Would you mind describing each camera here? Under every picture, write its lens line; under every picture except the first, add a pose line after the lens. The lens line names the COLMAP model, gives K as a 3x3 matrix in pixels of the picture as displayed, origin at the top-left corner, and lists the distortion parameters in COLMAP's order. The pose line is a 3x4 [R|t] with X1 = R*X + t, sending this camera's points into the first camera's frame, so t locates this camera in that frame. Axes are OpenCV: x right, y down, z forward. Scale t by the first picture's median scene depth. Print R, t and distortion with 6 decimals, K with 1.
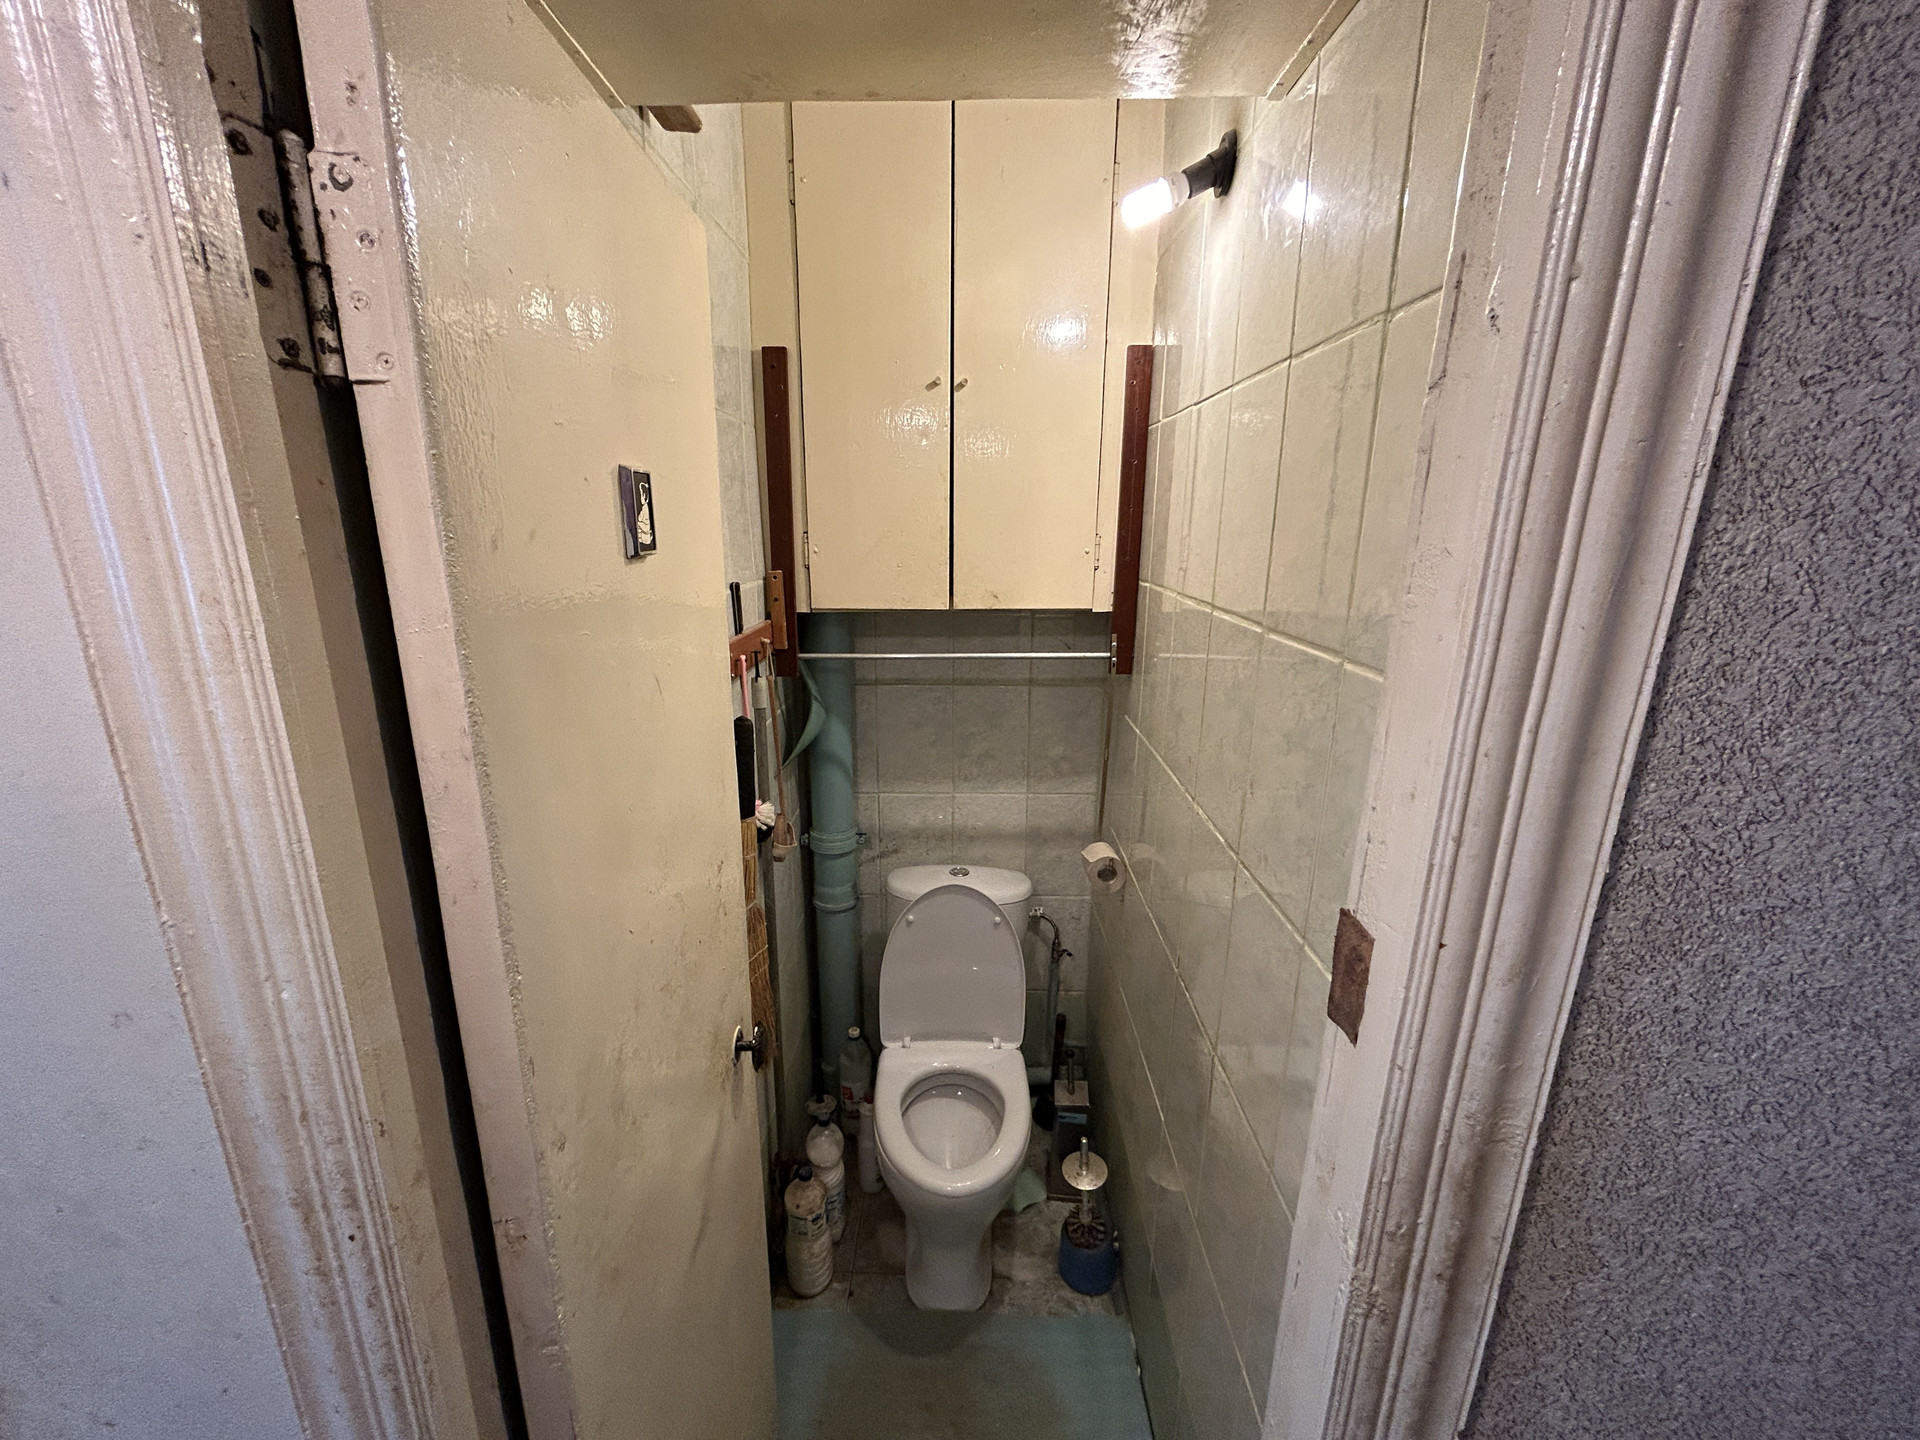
lens RADIAL K [[768.7, 0, 955.7], [0, 768.7, 717.9], [0, 0, 1]] dist [-0.002242, -0.000114]
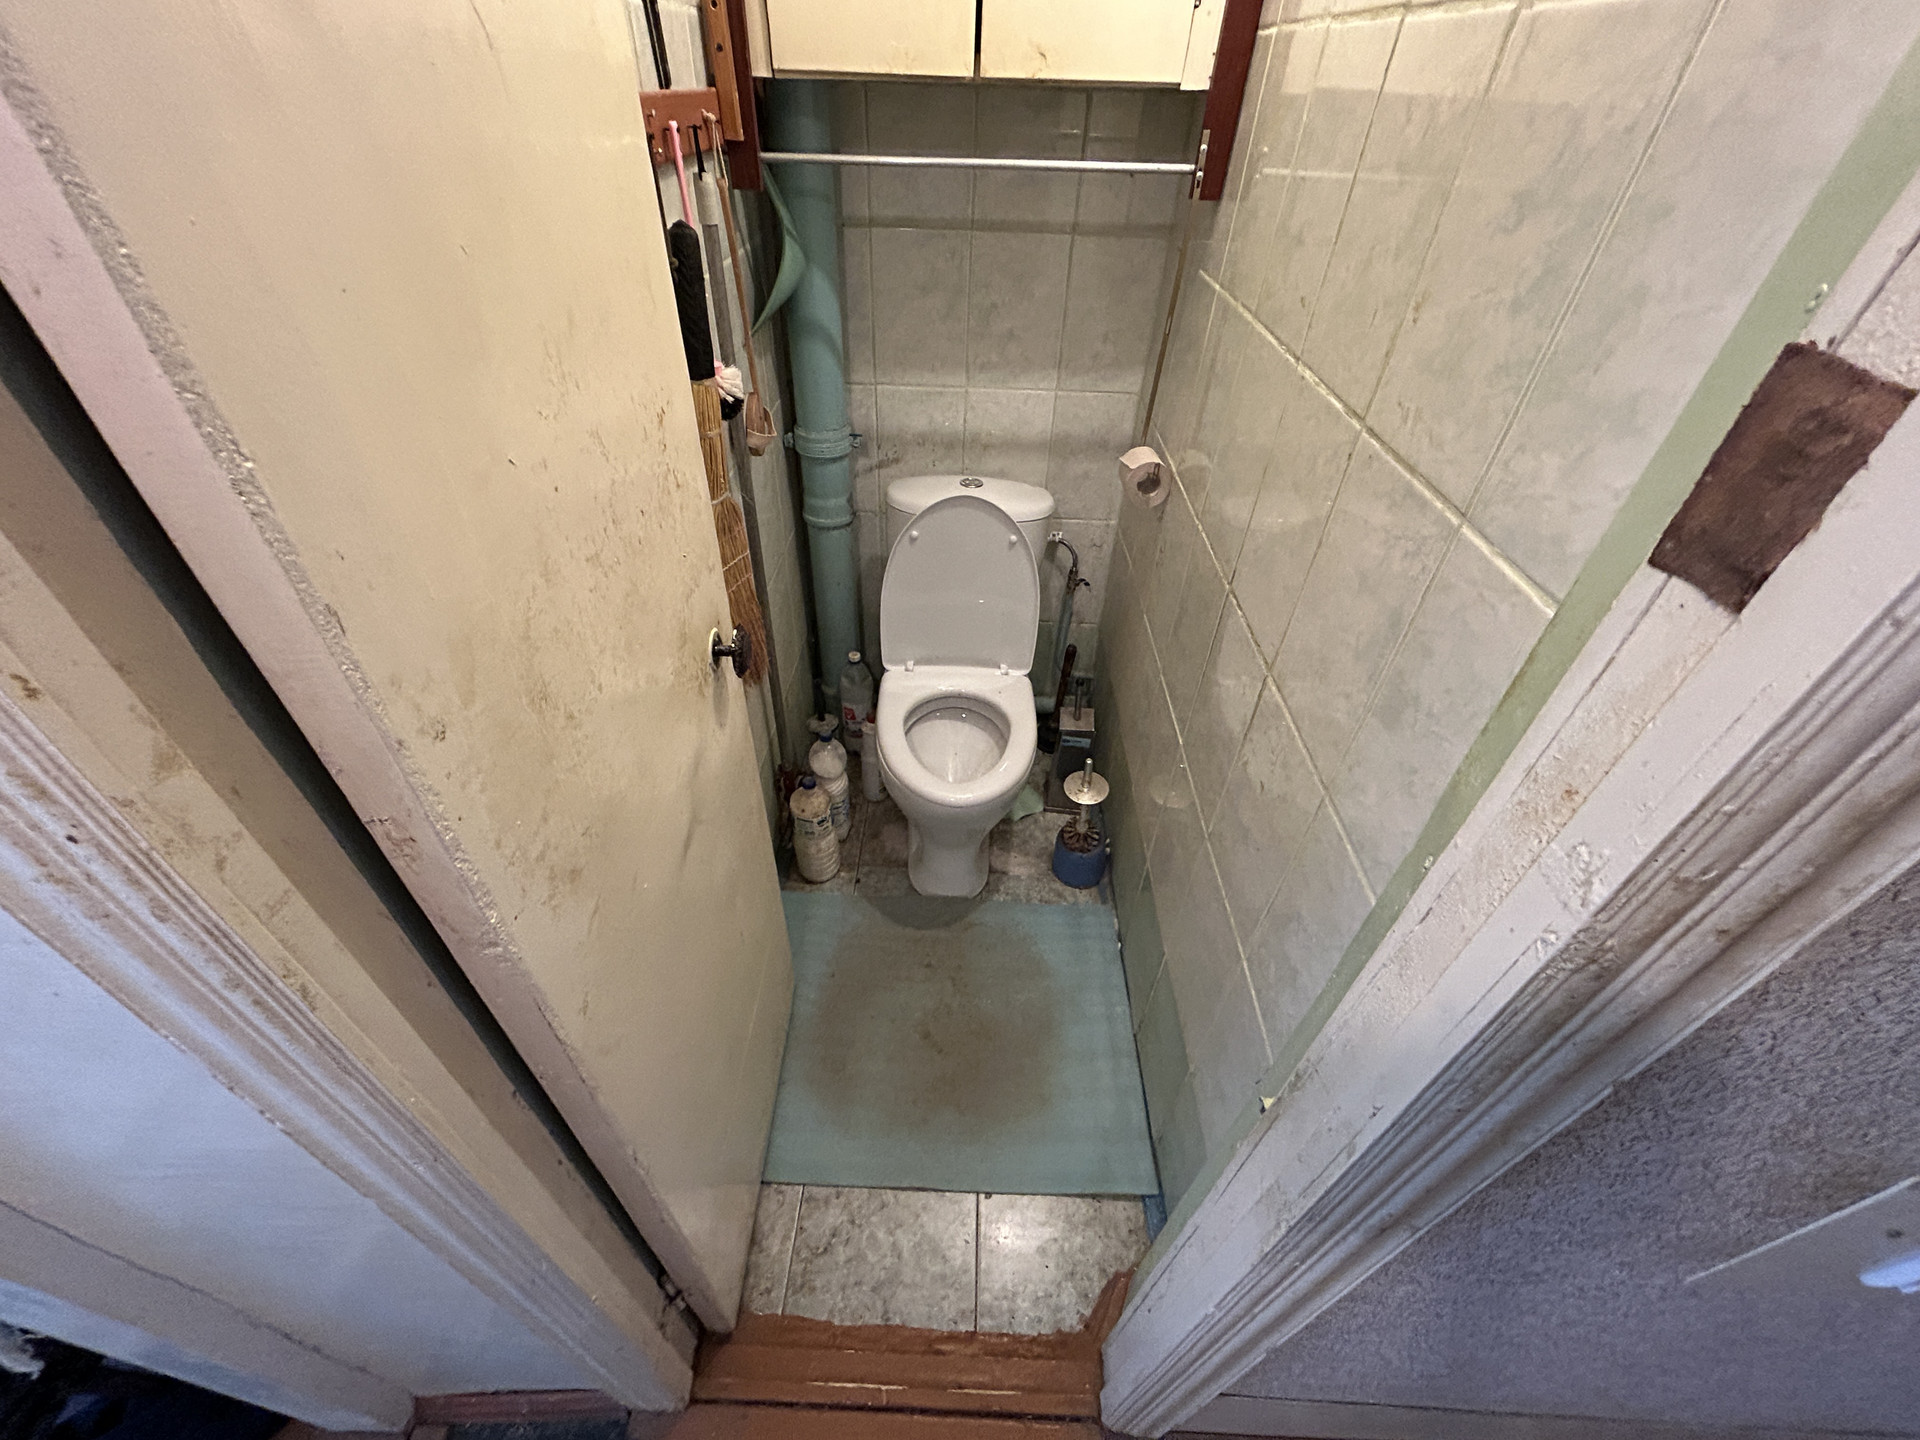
lens RADIAL K [[768.7, 0, 955.7], [0, 768.7, 717.9], [0, 0, 1]] dist [-0.002242, -0.000114]
pose [[0.999588, 0.028070, 0.005961, -0.011033], [-0.027910, 0.902672, 0.429424, 0.071891], [0.006673, -0.429413, 0.903083, 0.117176]]
